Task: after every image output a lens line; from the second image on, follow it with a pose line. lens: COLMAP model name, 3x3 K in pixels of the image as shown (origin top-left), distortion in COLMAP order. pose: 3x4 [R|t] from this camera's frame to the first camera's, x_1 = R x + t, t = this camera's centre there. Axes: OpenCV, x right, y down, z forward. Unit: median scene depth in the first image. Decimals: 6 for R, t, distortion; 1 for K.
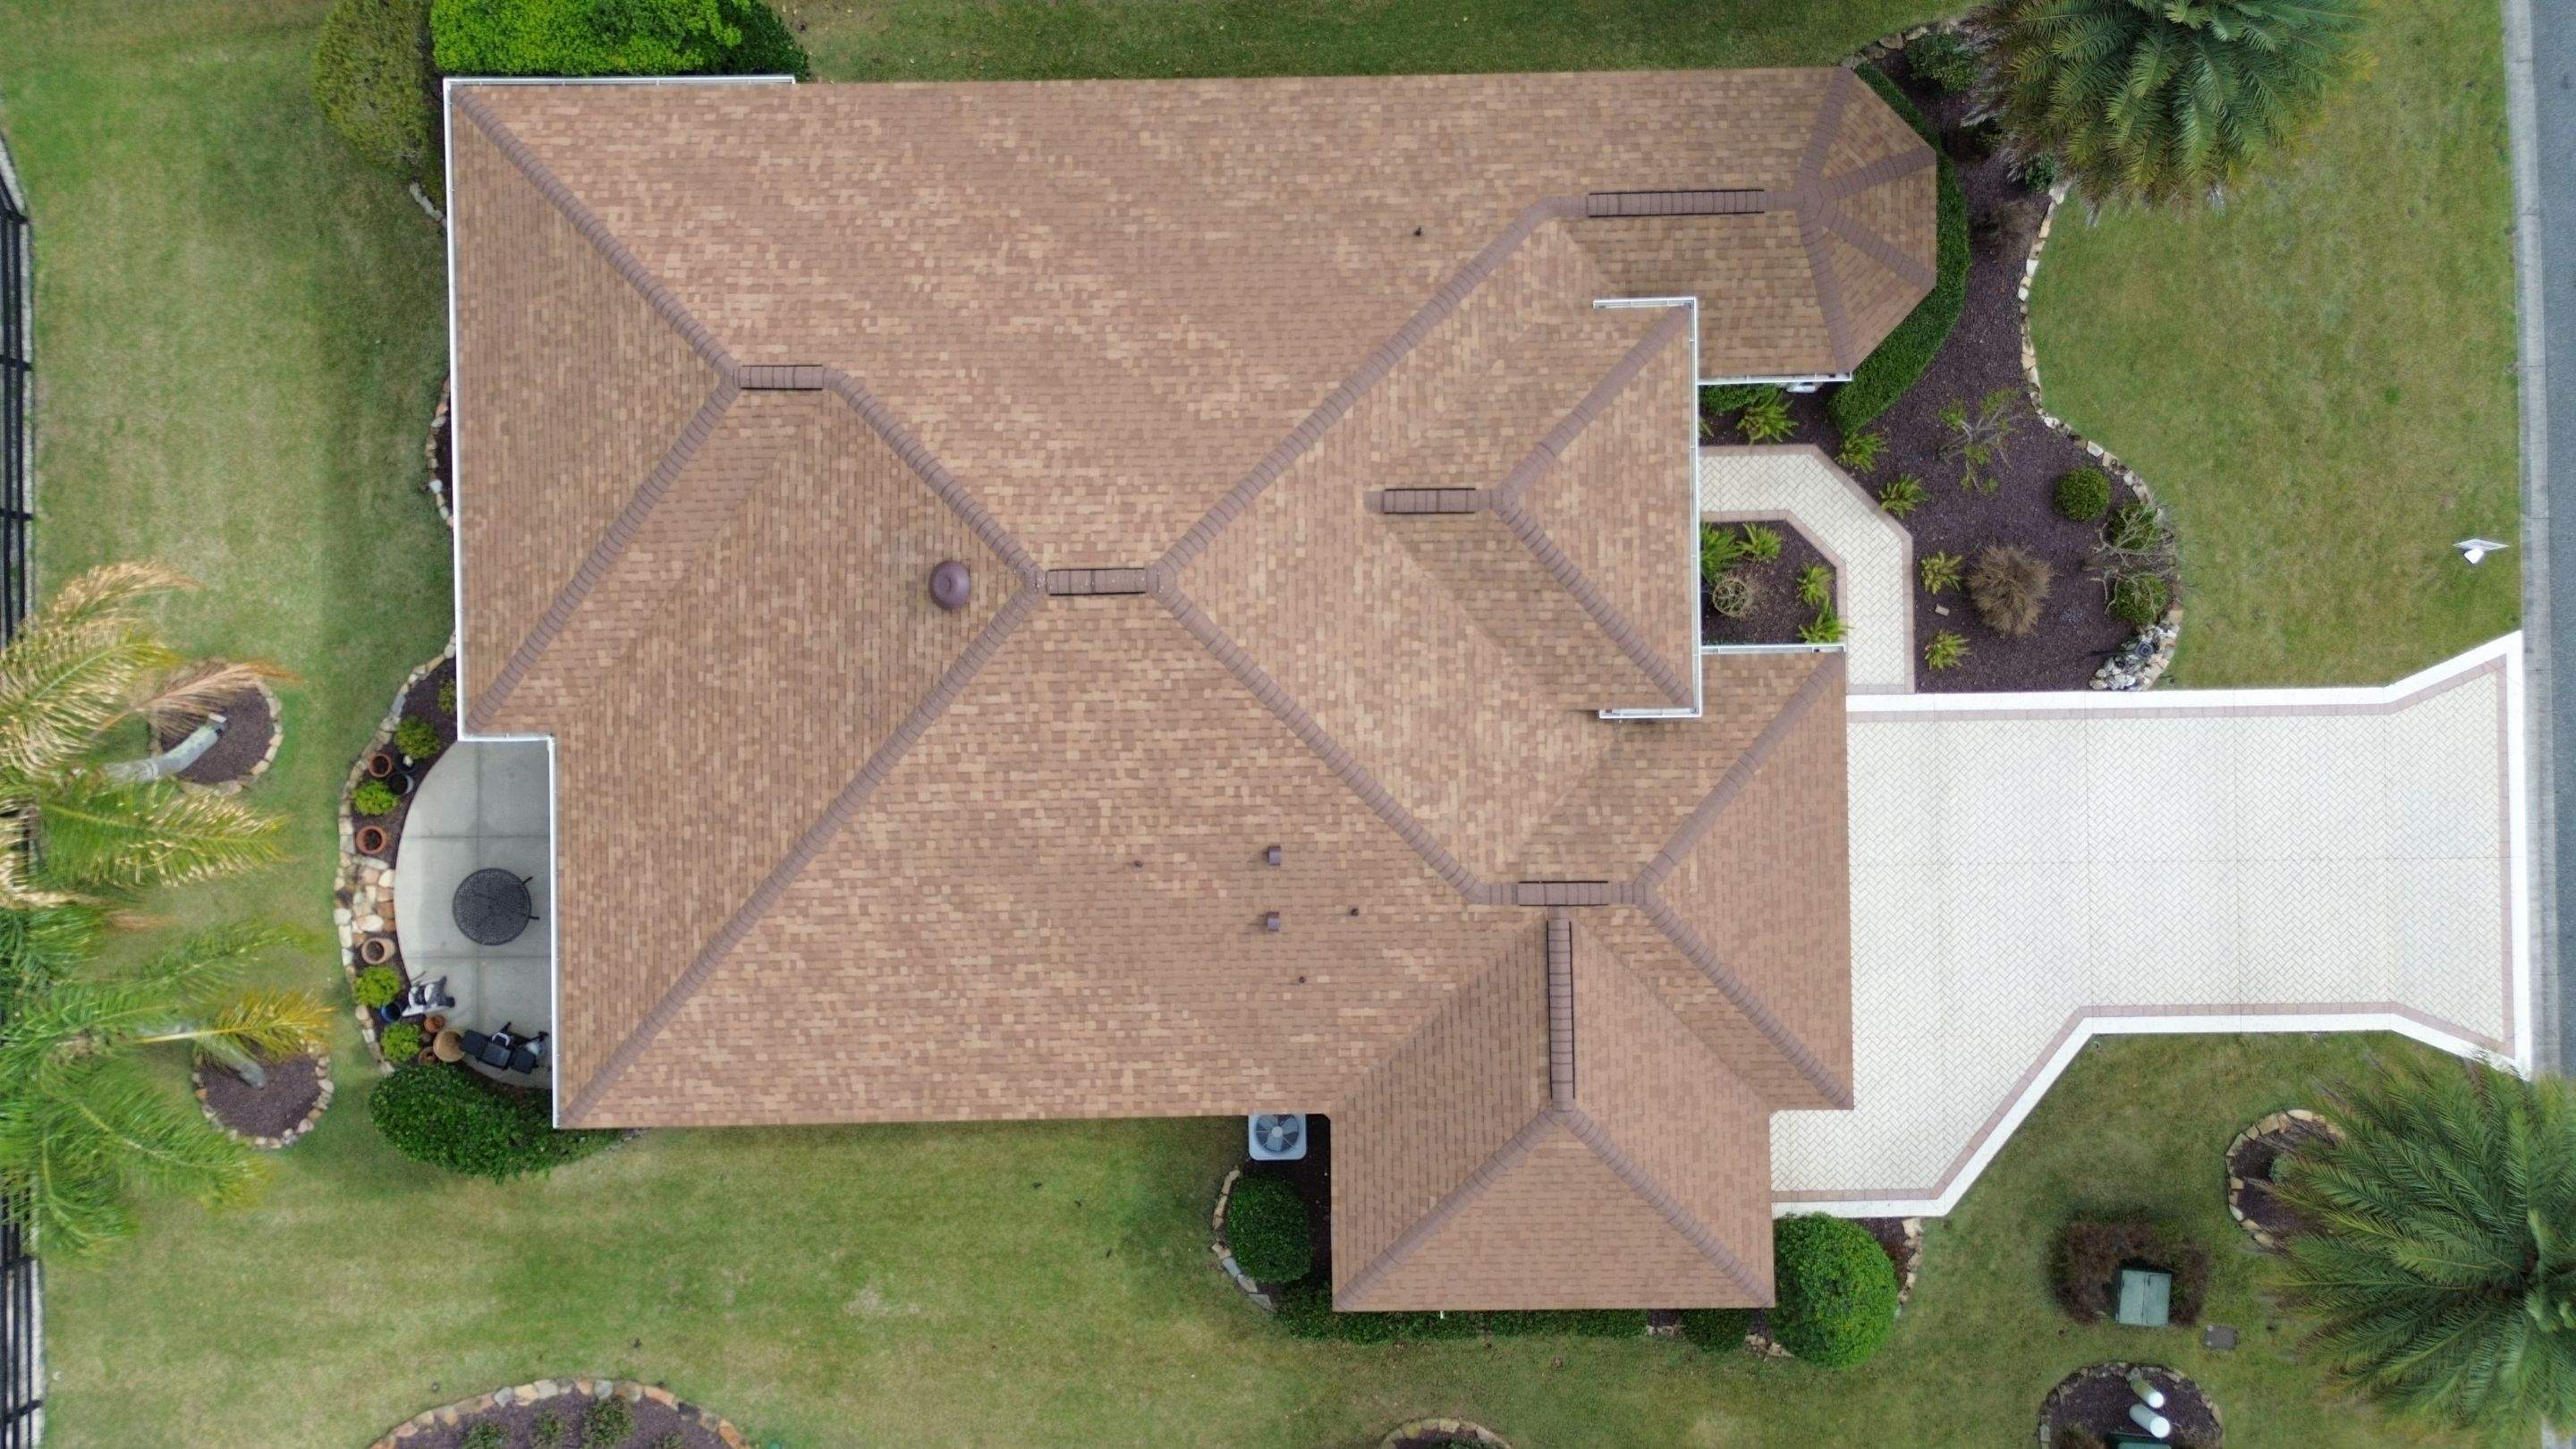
lens RADIAL K [[1823.1, 0, 1296.1], [0, 1823.1, 730.3], [0, 0, 1]] dist [0.068488, -0.063625]
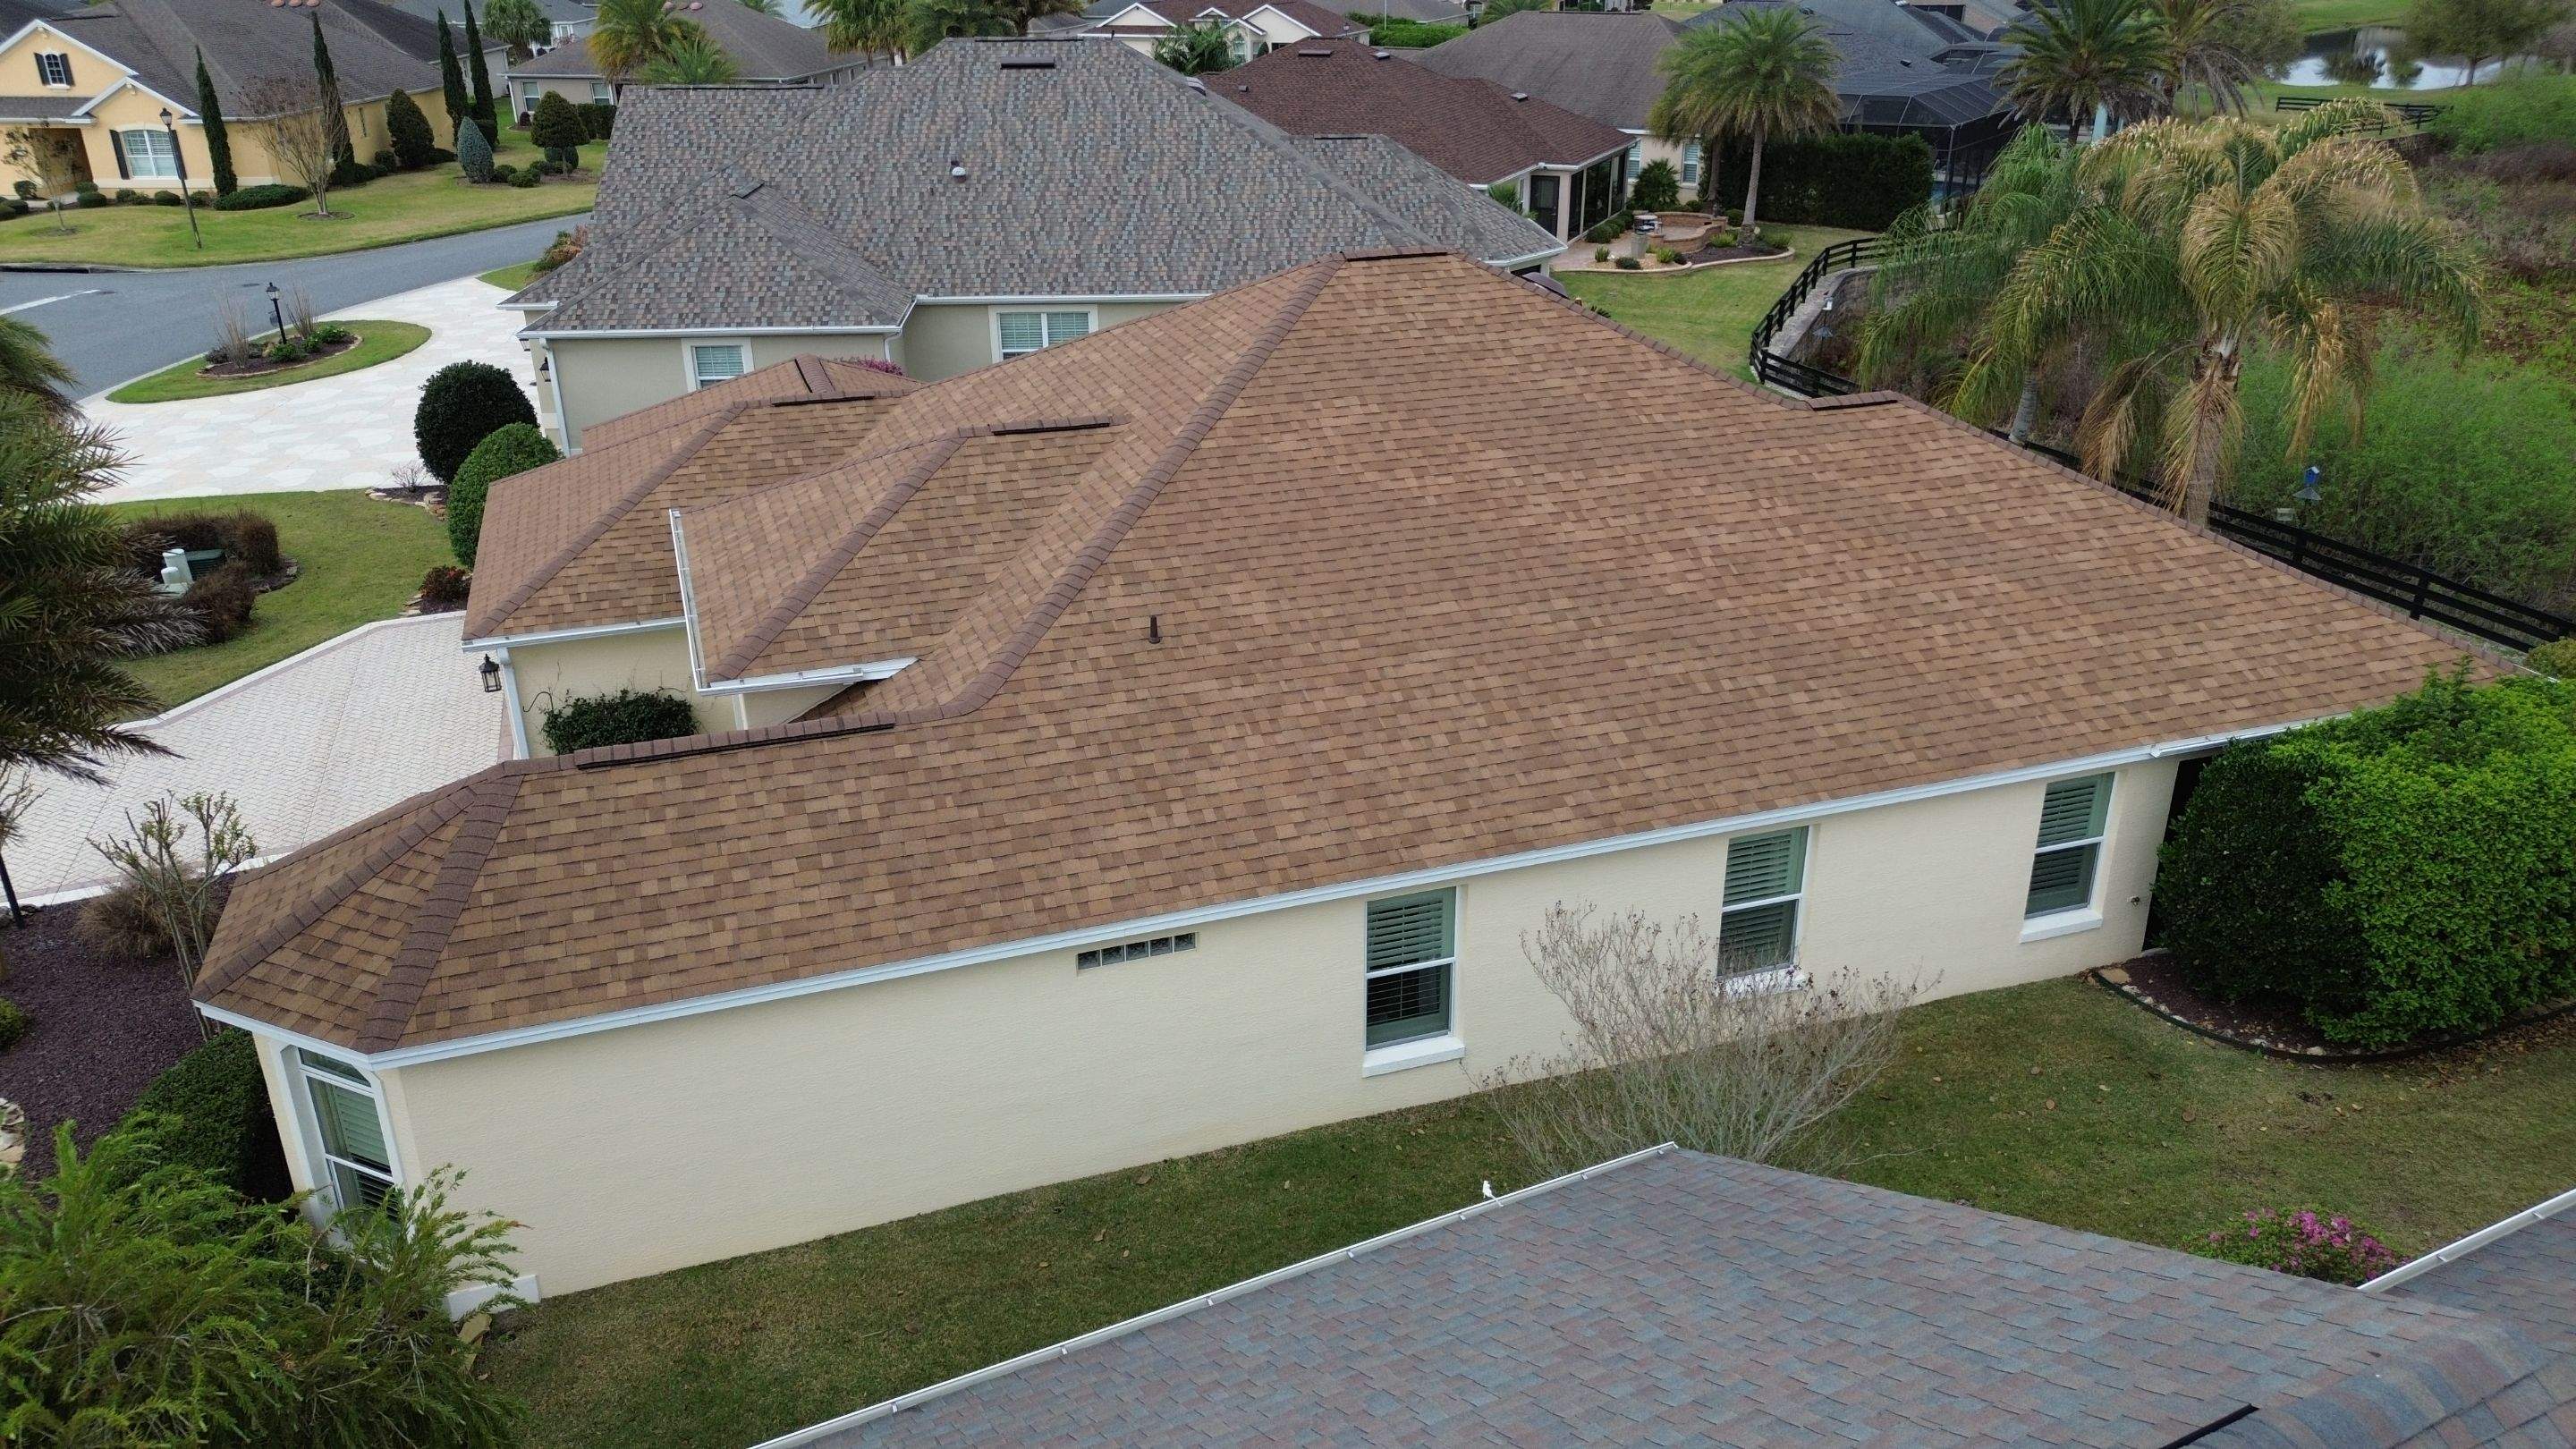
lens RADIAL K [[1823.1, 0, 1291.6], [0, 1823.1, 715.0], [0, 0, 1]] dist [0.068488, -0.063625]
pose [[-0.948604, 0.130010, -0.288529, 0.207037], [-0.316428, -0.375394, 0.871179, -0.845858], [0.004949, 0.917702, 0.397239, 0.758729]]
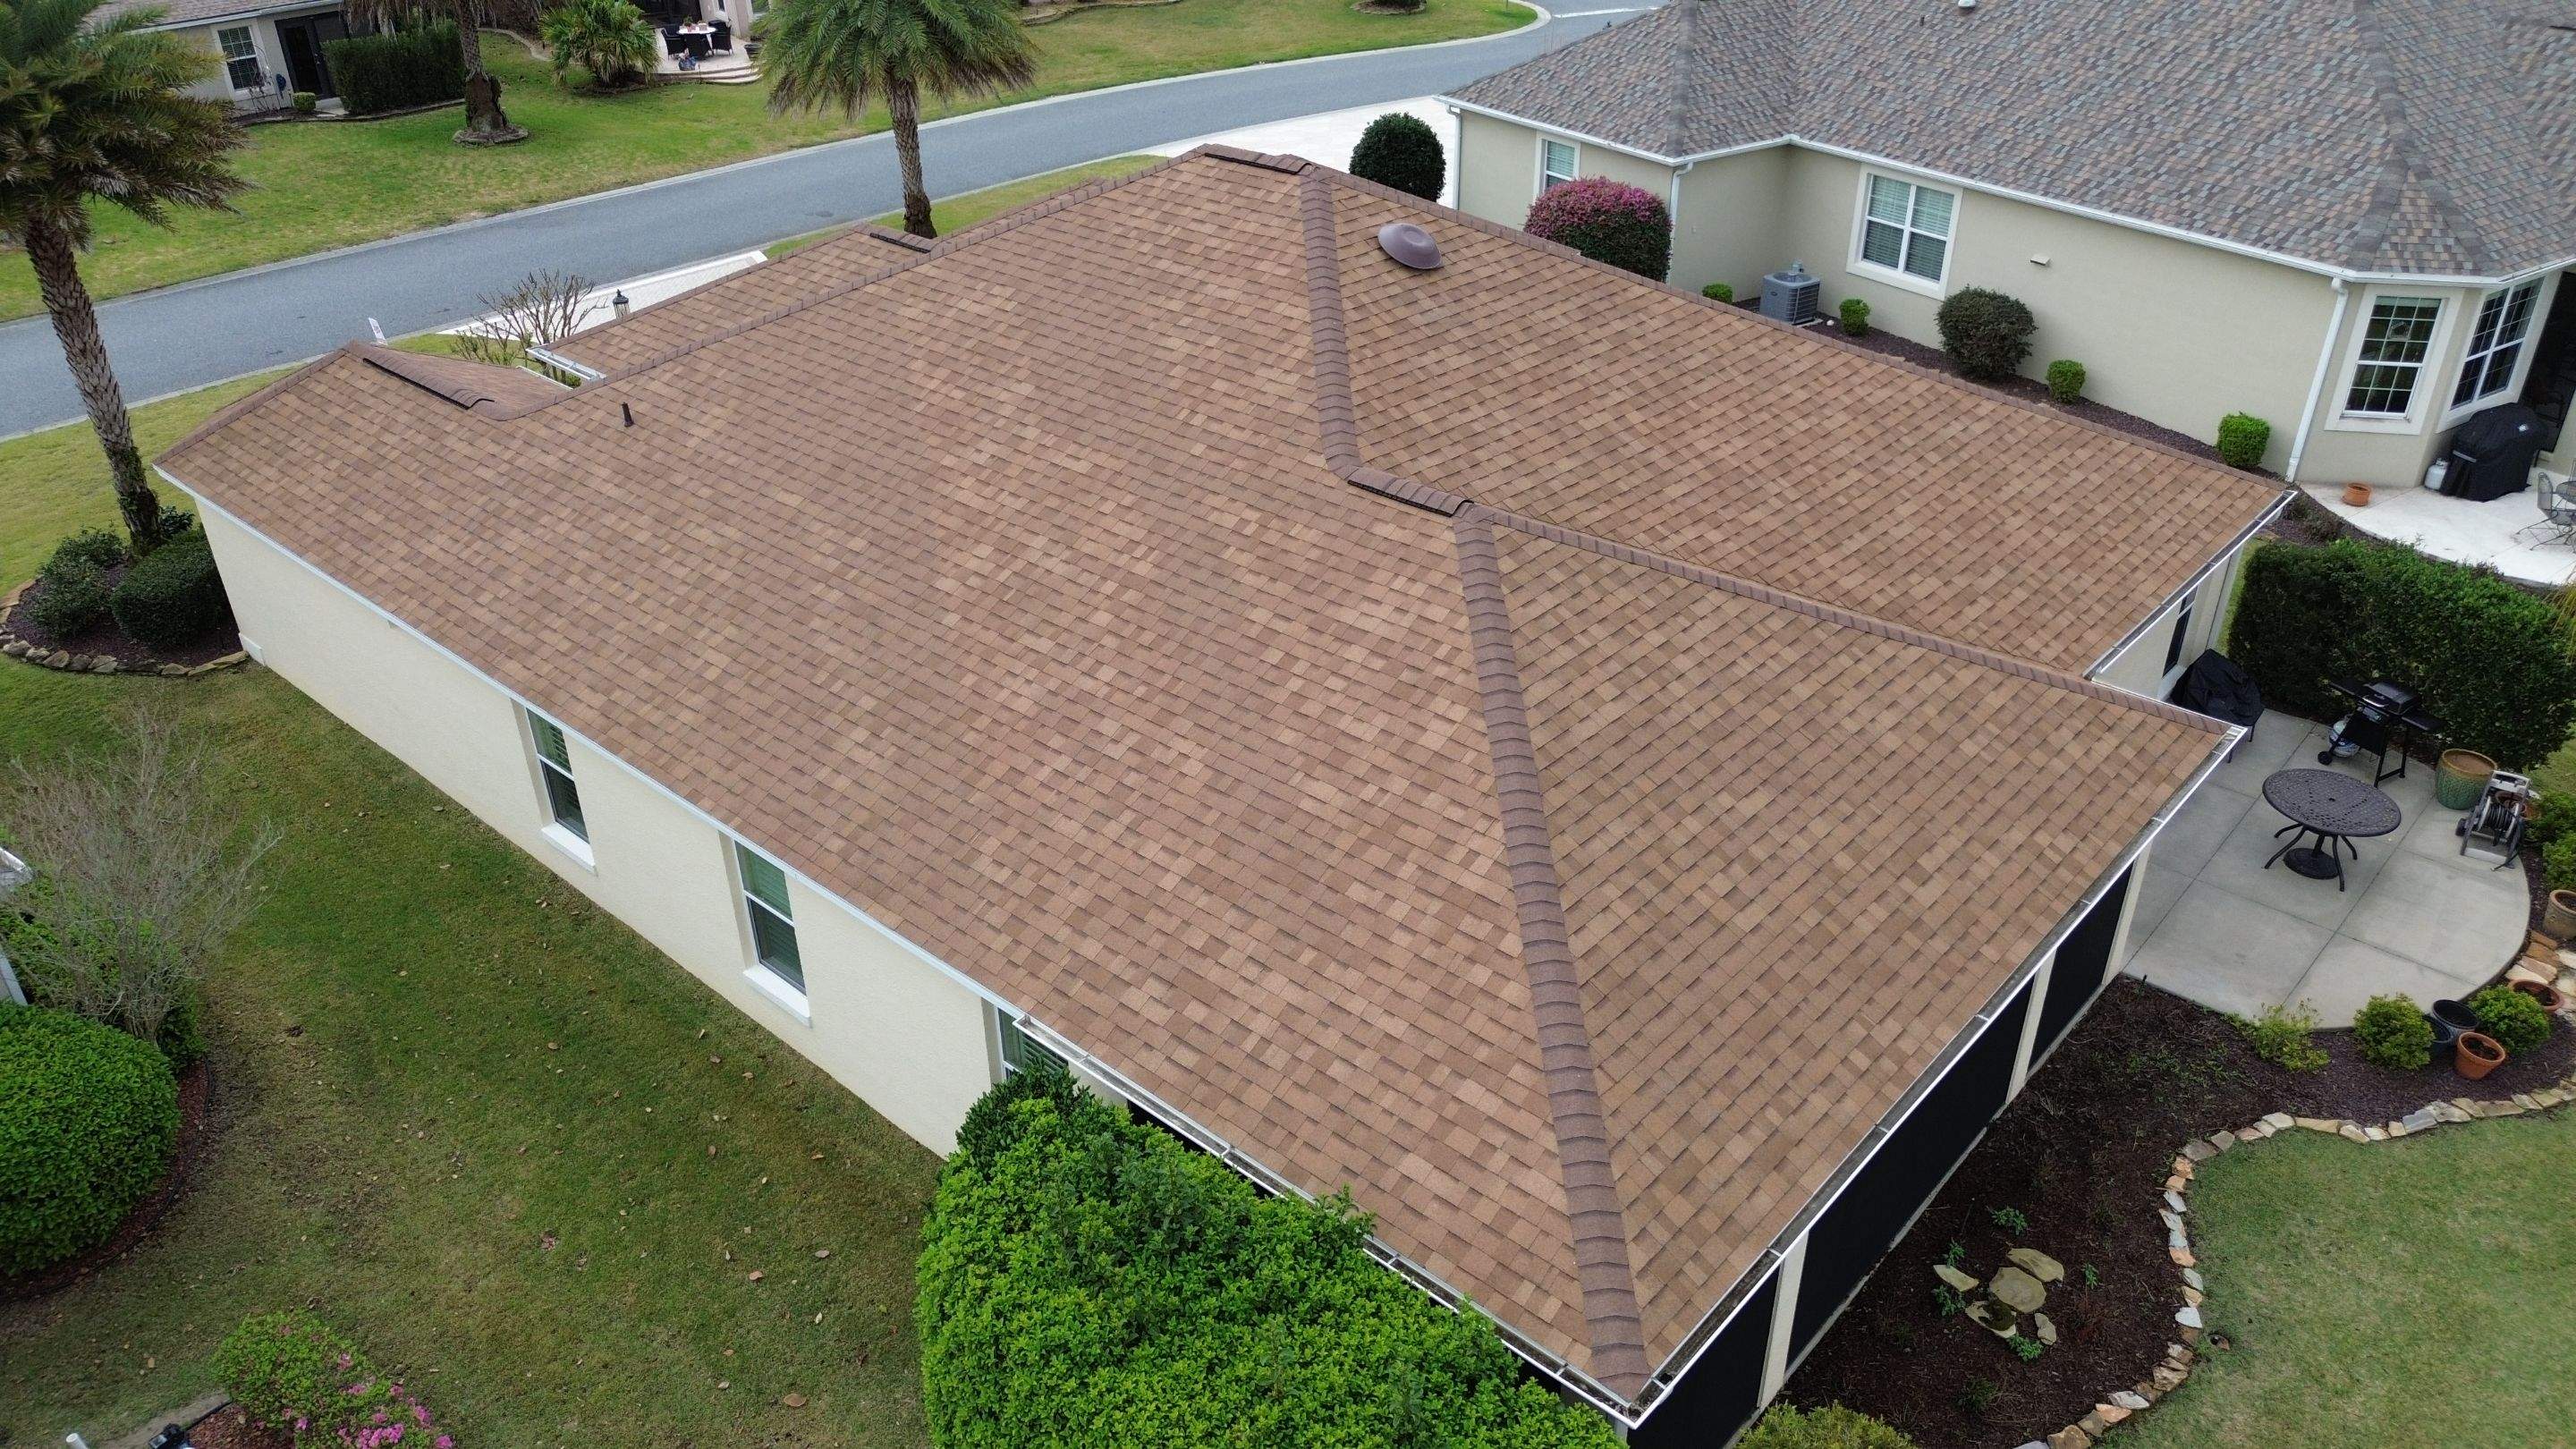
lens RADIAL K [[1823.1, 0, 1302.9], [0, 1823.1, 730.2], [0, 0, 1]] dist [0.068488, -0.063625]
pose [[-0.737102, -0.335149, 0.586819, -0.601346], [0.675648, -0.382771, 0.630068, -0.594066], [0.013451, 0.860907, 0.508584, 0.723242]]
